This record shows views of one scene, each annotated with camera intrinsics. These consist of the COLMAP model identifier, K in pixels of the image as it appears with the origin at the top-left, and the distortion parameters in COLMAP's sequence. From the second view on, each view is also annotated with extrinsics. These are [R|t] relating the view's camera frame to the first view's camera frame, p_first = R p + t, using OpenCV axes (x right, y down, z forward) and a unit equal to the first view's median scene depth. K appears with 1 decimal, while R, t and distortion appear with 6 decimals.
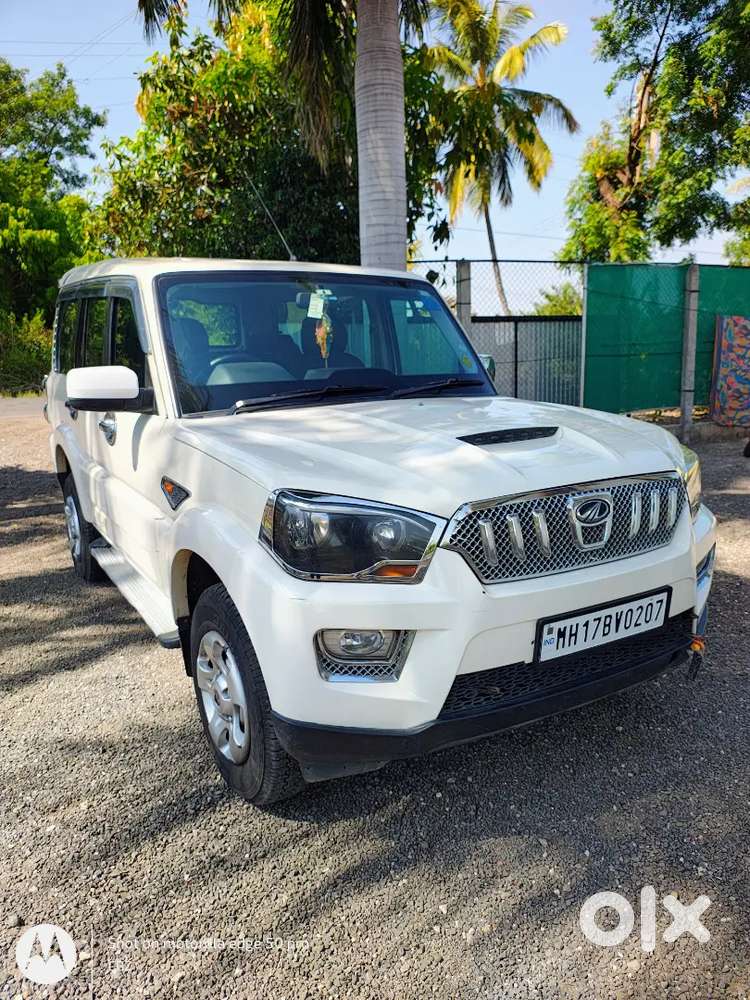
lens RADIAL K [[737.1, 0, 368.6], [0, 737.1, 507.0], [0, 0, 1]] dist [-0.000604, -0.006138]
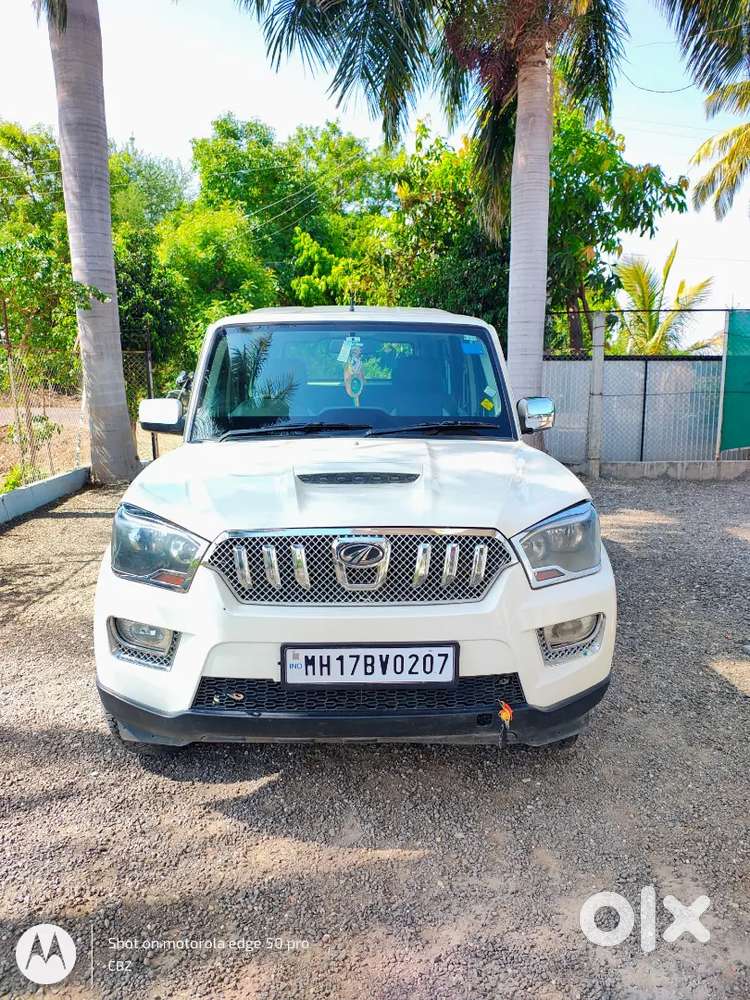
lens RADIAL K [[717.5, 0, 375.0], [0, 717.5, 500.0], [0, 0, 1]] dist [0.049170, -0.003570]
pose [[0.884766, 0.100914, -0.454979, 0.741684], [-0.118477, 0.992905, -0.010168, -0.060318], [0.450724, 0.062900, 0.890444, 0.075477]]
